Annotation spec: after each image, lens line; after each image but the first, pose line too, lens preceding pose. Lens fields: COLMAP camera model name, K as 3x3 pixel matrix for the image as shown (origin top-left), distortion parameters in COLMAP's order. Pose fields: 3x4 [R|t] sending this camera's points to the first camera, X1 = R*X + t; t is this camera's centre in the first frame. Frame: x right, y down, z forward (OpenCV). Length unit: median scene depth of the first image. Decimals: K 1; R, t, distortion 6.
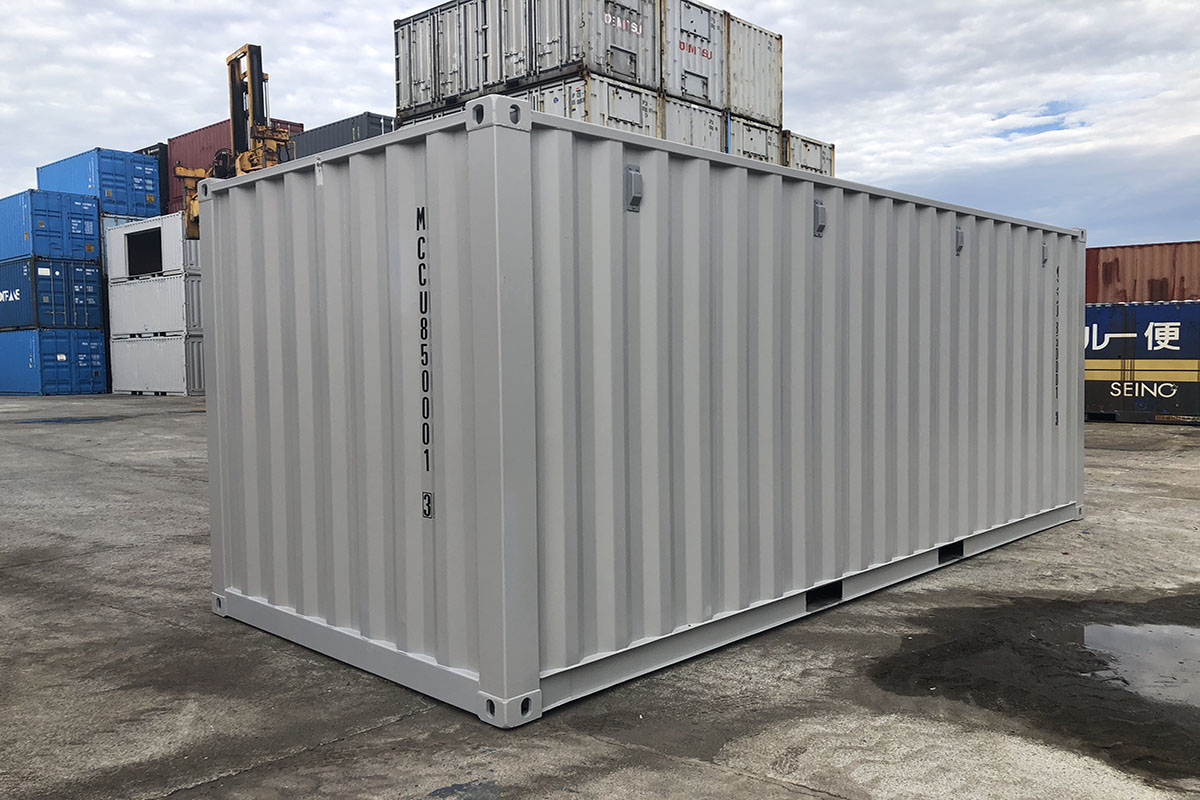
lens RADIAL K [[984.5, 0, 602.7], [0, 984.5, 401.0], [0, 0, 1]] dist [0.028635, -0.027473]
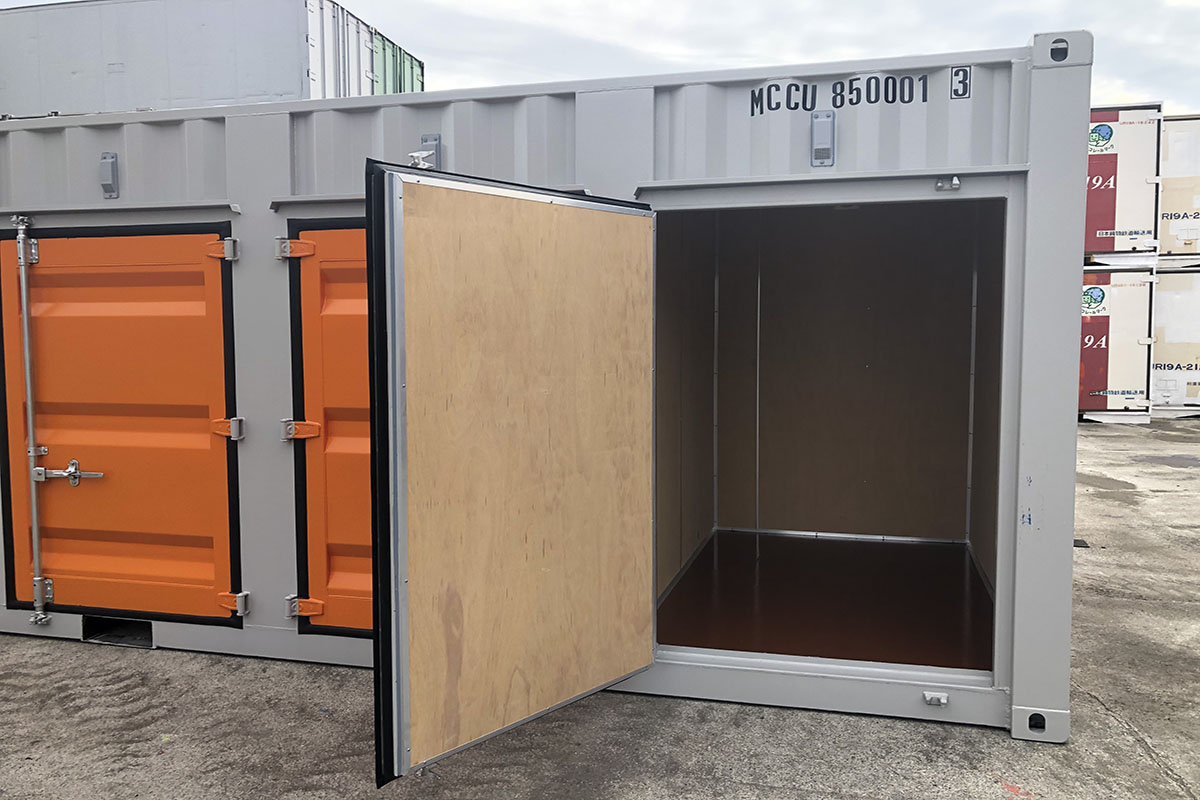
lens RADIAL K [[984.5, 0, 601.9], [0, 984.5, 410.5], [0, 0, 1]] dist [0.028635, -0.027473]
pose [[-0.484558, -0.063939, 0.872419, -0.925148], [0.054785, 0.993149, 0.103216, -0.085146], [-0.873042, 0.097809, -0.477736, 1.816347]]
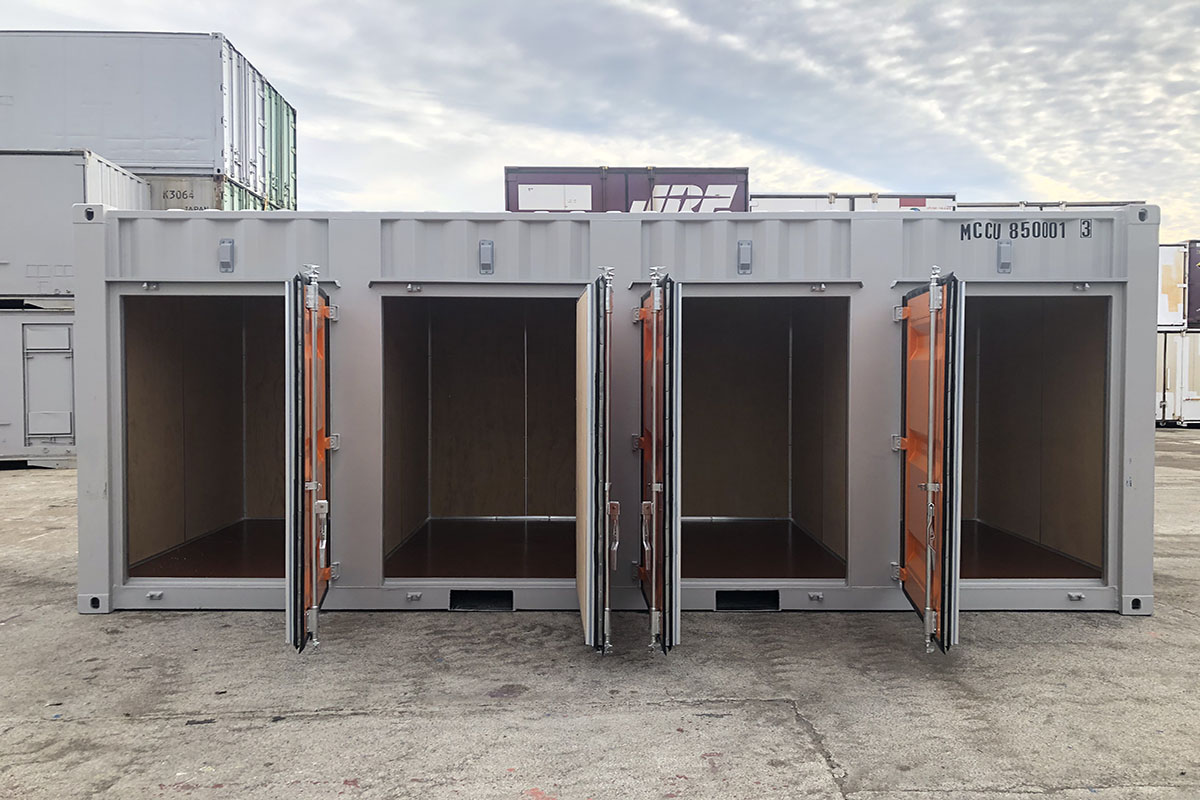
lens RADIAL K [[984.5, 0, 602.3], [0, 984.5, 402.9], [0, 0, 1]] dist [0.028635, -0.027473]
pose [[-0.698088, -0.020059, 0.715731, -0.873531], [0.044132, 0.996502, 0.070972, -0.131929], [-0.714651, 0.081131, -0.694761, 2.532650]]
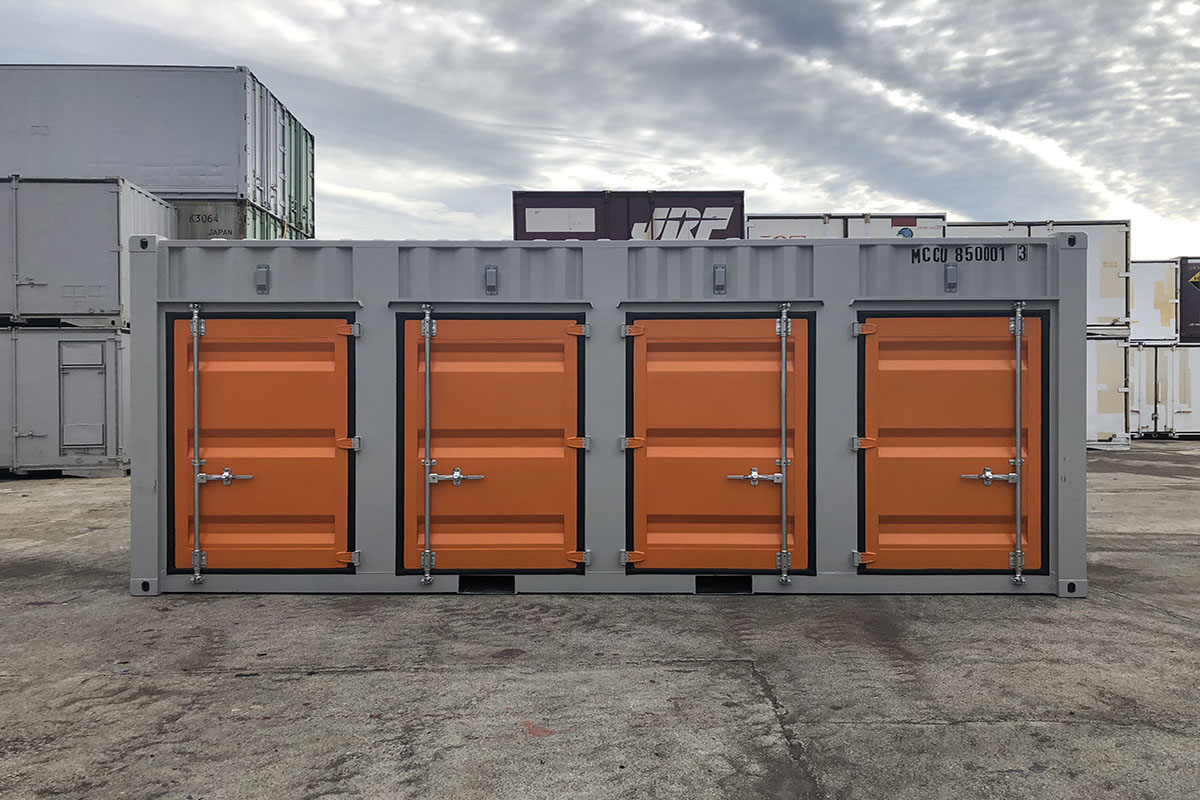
lens RADIAL K [[984.5, 0, 600.8], [0, 984.5, 396.1], [0, 0, 1]] dist [0.028635, -0.027473]
pose [[-0.688904, -0.001854, 0.724850, -1.006777], [0.046880, 0.997789, 0.047107, -0.126662], [-0.723335, 0.066433, -0.687294, 2.623994]]
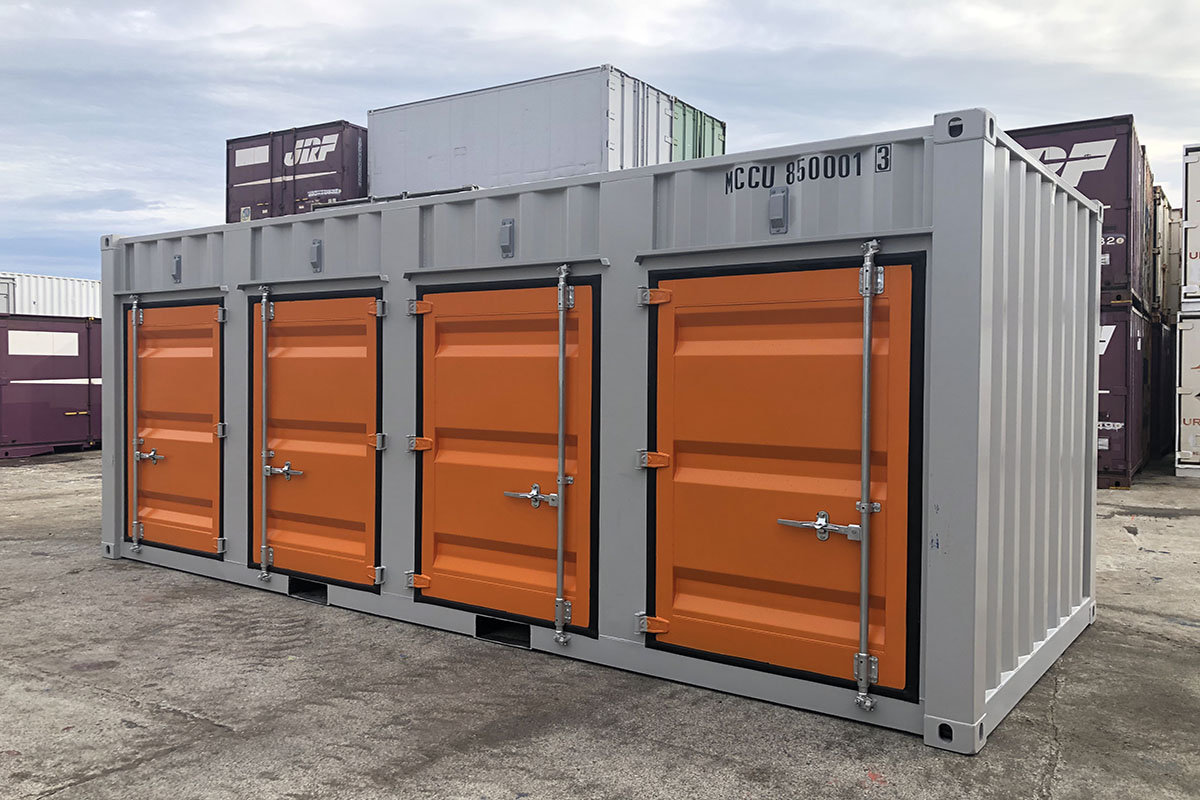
lens RADIAL K [[984.5, 0, 597.1], [0, 984.5, 399.9], [0, 0, 1]] dist [0.028635, -0.027473]
pose [[-0.141138, -0.023118, 0.989720, -1.201146], [0.049007, 0.998338, 0.030308, -0.068190], [-0.988776, 0.052781, -0.139771, 1.581539]]
